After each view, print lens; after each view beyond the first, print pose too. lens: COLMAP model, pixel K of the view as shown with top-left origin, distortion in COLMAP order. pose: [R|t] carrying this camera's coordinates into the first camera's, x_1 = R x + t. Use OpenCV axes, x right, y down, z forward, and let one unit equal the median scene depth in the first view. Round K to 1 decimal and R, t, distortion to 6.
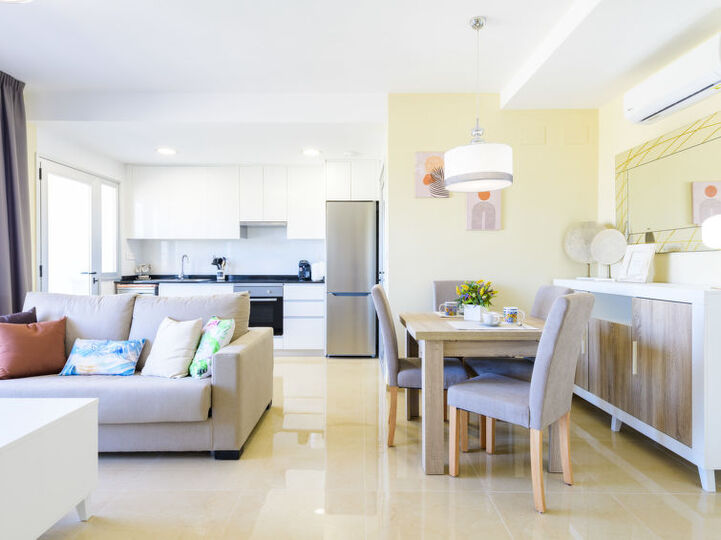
lens RADIAL K [[398.3, 0, 358.0], [0, 398.3, 269.9], [0, 0, 1]] dist [0.018403, -0.010052]
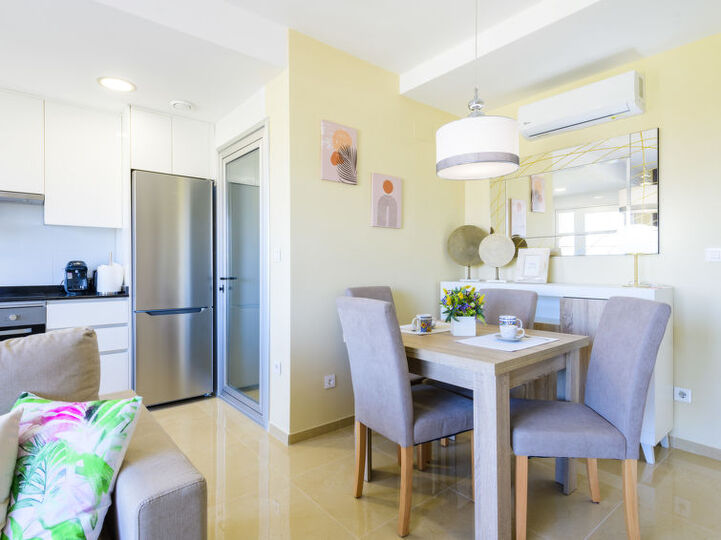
lens RADIAL K [[398.3, 0, 358.0], [0, 398.3, 269.9], [0, 0, 1]] dist [0.018403, -0.010052]
pose [[0.770256, -0.006883, 0.637698, -0.290582], [0.010691, 0.999941, -0.002121, -0.006376], [-0.637646, 0.008452, 0.770284, 0.372117]]
